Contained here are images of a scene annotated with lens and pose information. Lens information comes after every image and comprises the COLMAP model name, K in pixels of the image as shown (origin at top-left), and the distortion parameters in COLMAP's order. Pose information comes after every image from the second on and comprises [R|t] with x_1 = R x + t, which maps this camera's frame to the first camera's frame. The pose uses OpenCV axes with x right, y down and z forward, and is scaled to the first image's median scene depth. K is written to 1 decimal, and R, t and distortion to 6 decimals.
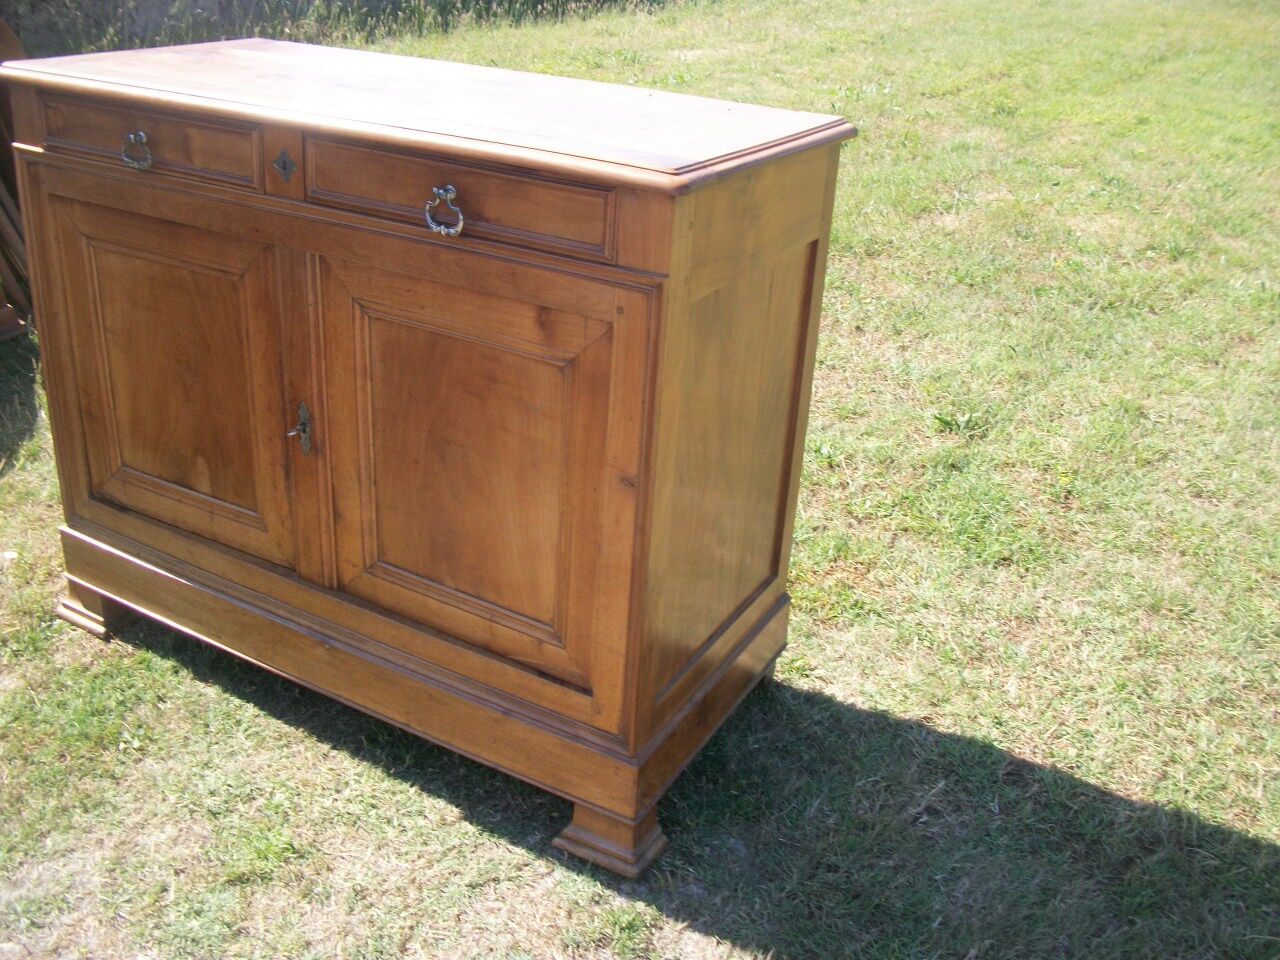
lens RADIAL K [[1228.7, 0, 646.1], [0, 1228.7, 479.2], [0, 0, 1]] dist [-0.111299, 0.000000]
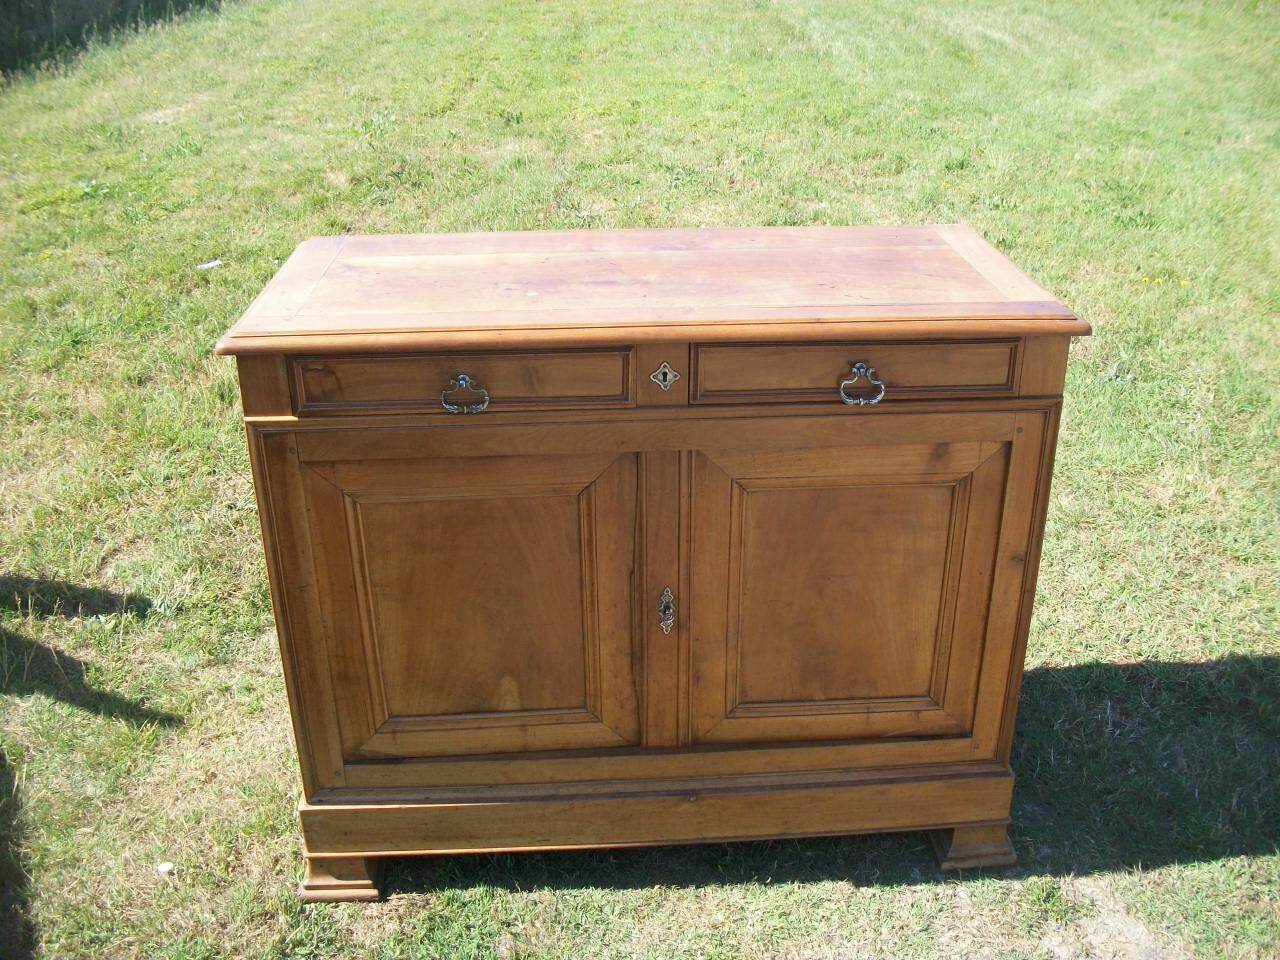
lens RADIAL K [[1228.7, 0, 637.3], [0, 1228.7, 481.0], [0, 0, 1]] dist [-0.111299, 0.000000]
pose [[0.843506, -0.289279, 0.452566, -0.721990], [0.283644, 0.955414, 0.082034, -0.234171], [-0.456119, 0.059171, 0.887950, 0.063811]]
